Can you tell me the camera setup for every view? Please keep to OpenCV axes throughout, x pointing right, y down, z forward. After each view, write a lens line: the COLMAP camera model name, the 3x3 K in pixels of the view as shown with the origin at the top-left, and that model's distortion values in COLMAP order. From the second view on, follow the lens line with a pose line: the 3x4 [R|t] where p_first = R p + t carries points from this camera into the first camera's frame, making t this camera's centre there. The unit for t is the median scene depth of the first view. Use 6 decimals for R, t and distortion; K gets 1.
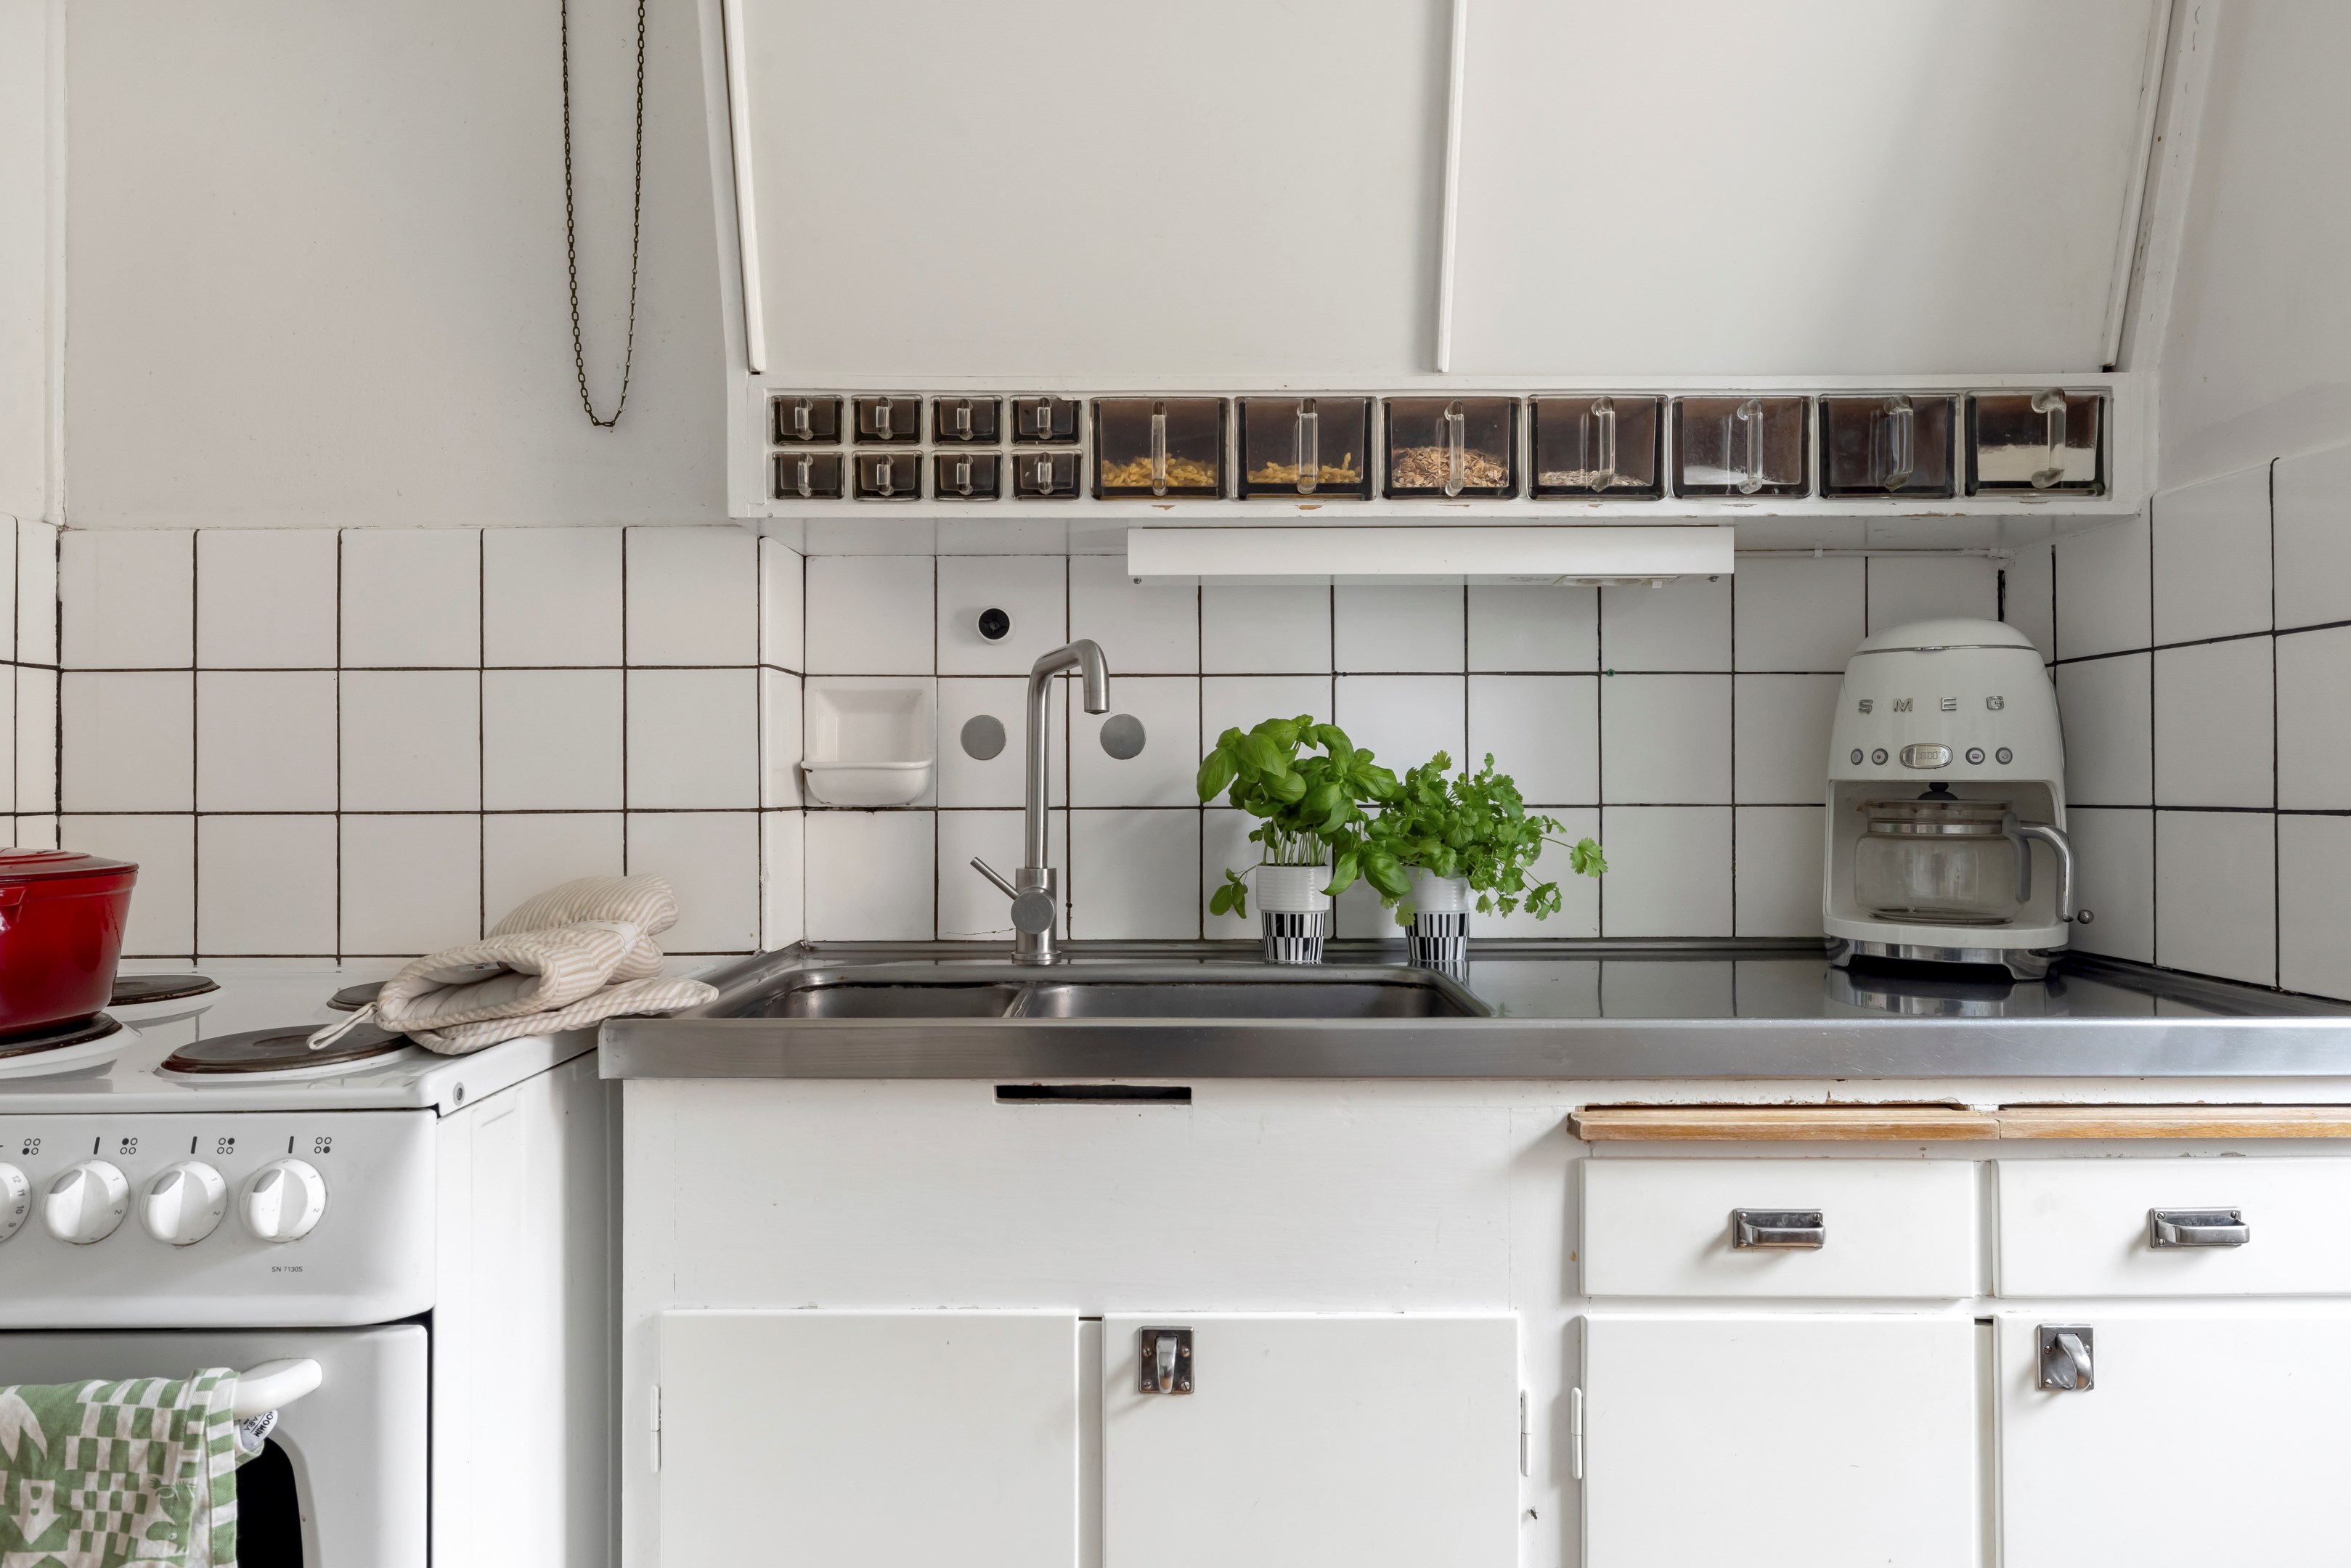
lens RADIAL K [[1442.0, 0, 1188.2], [0, 1442.0, 773.7], [0, 0, 1]] dist [-0.000815, 0.001940]
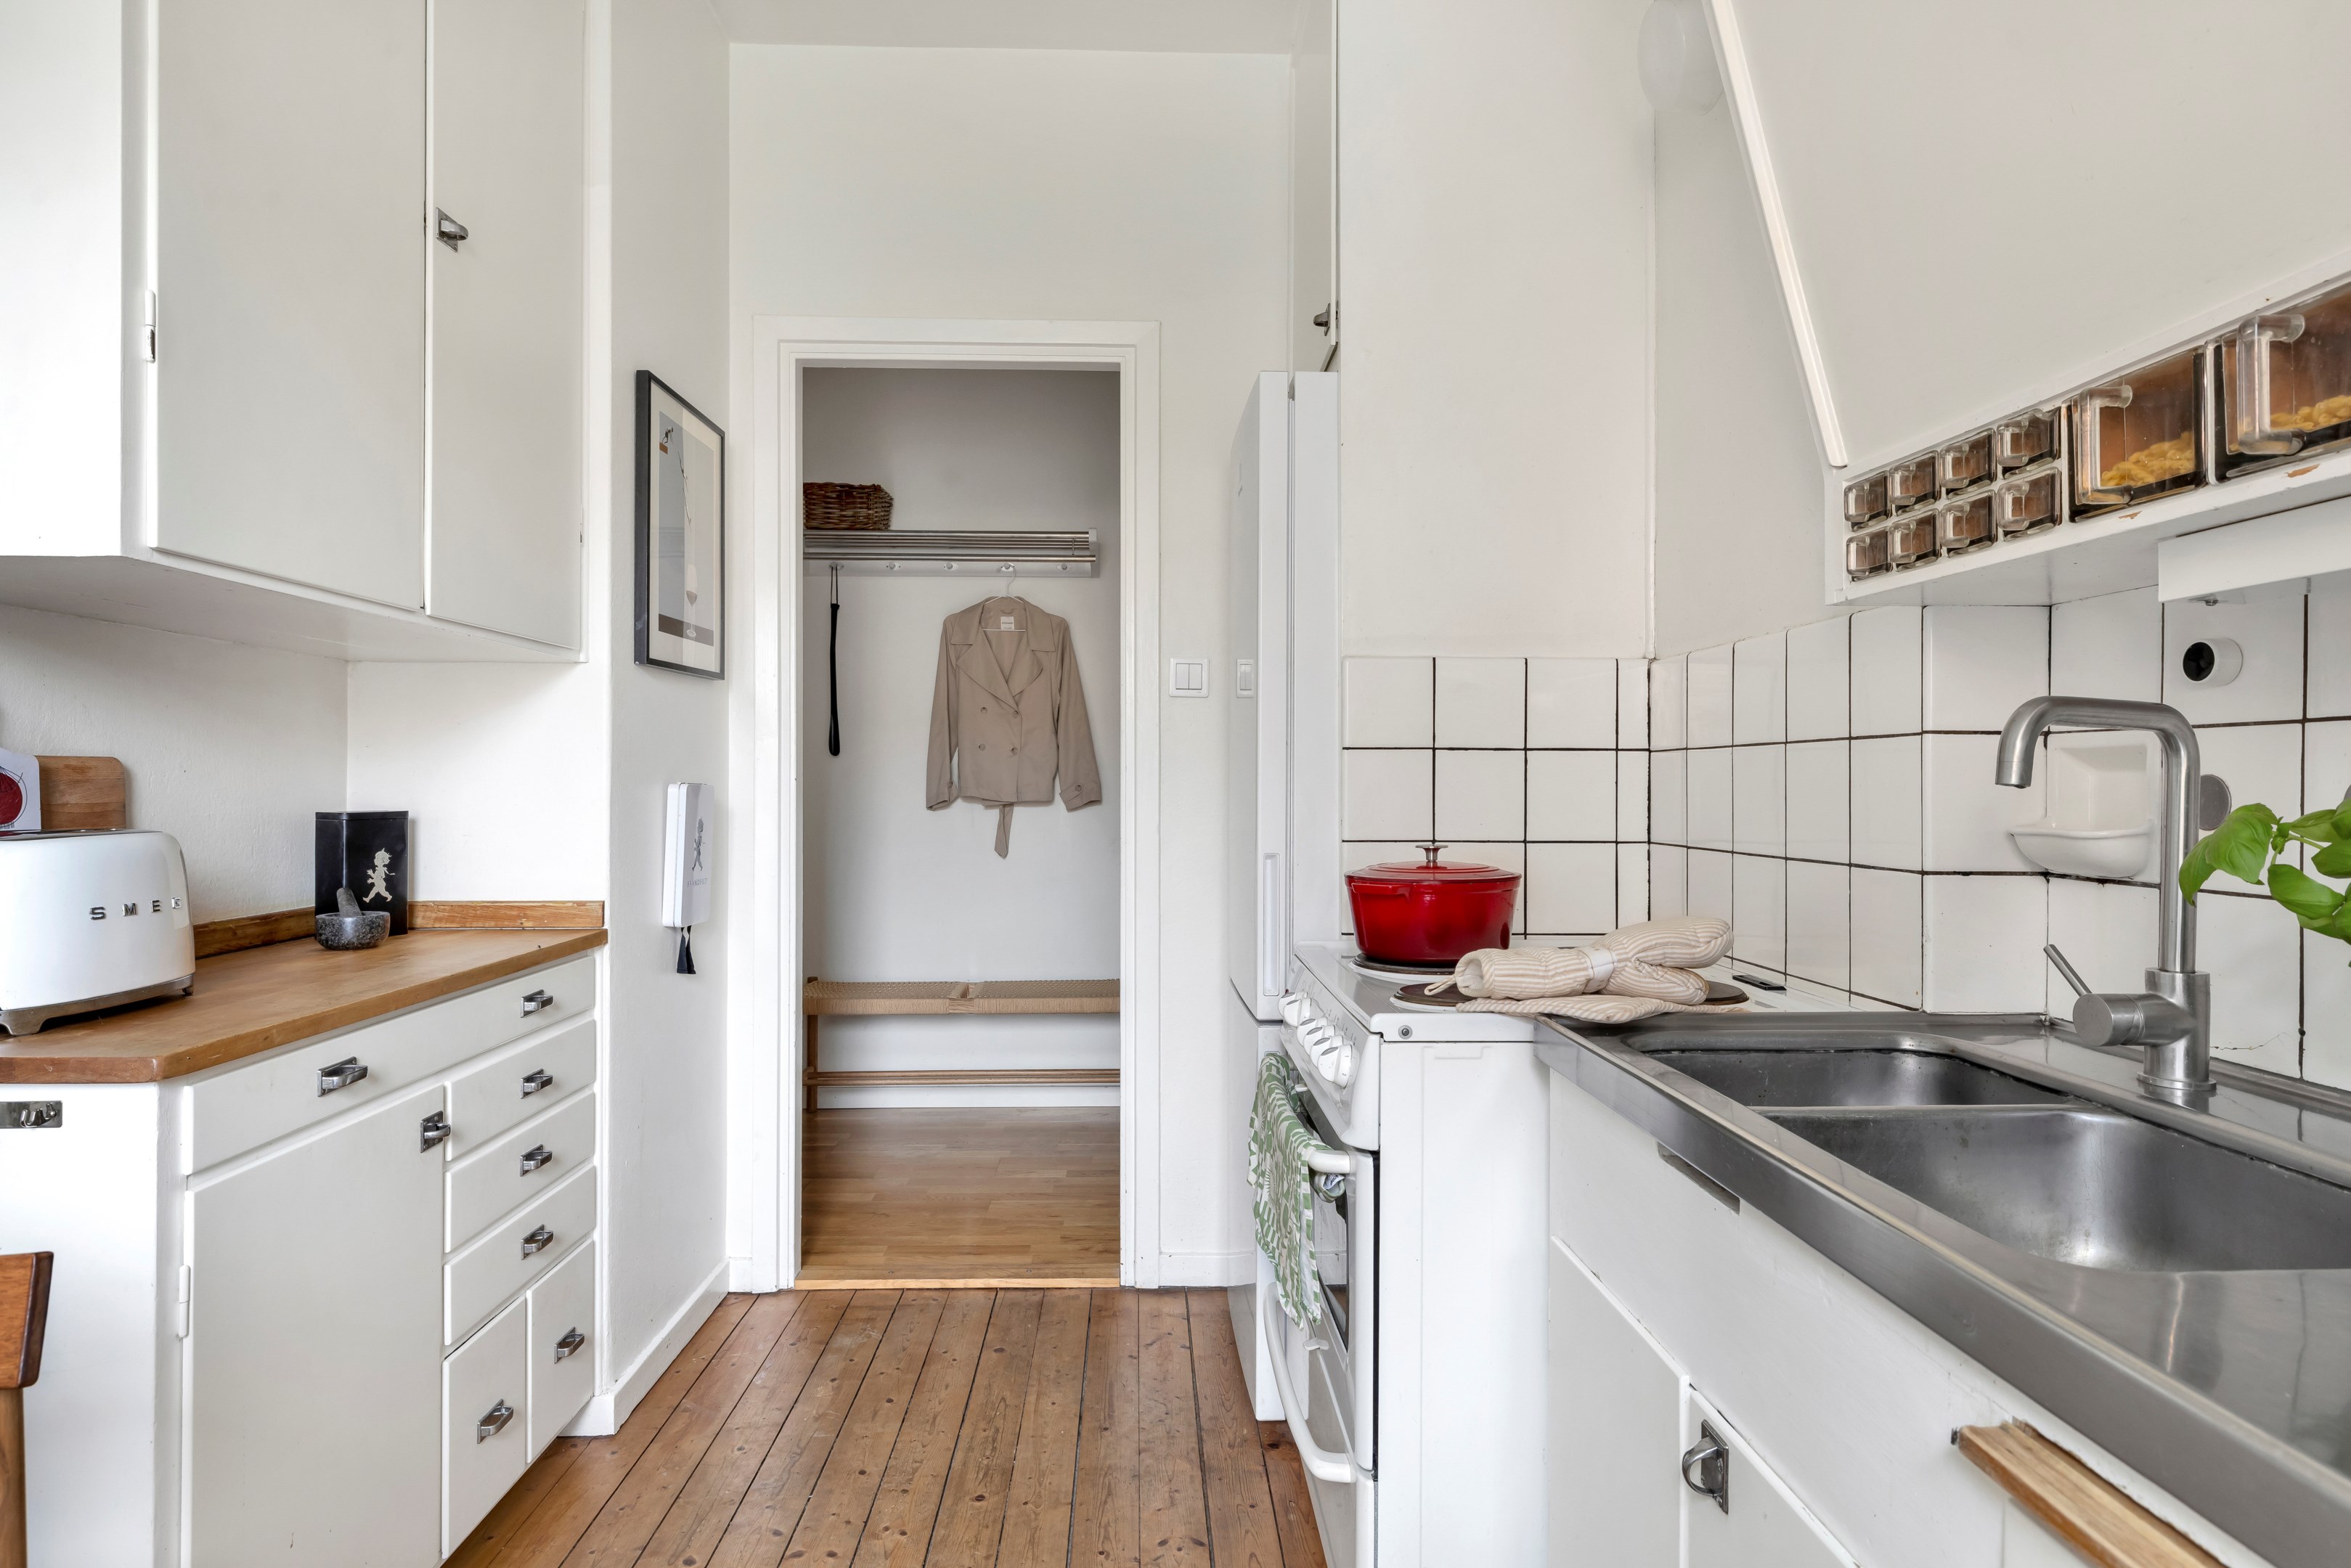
lens RADIAL K [[1289.1, 0, 1185.3], [0, 1289.1, 774.8], [0, 0, 1]] dist [-0.004567, -0.001034]
pose [[0.045037, -0.003392, -0.998980, 0.627723], [-0.006412, 0.999973, -0.003685, -0.039743], [0.998965, 0.006571, 0.045014, 0.456226]]
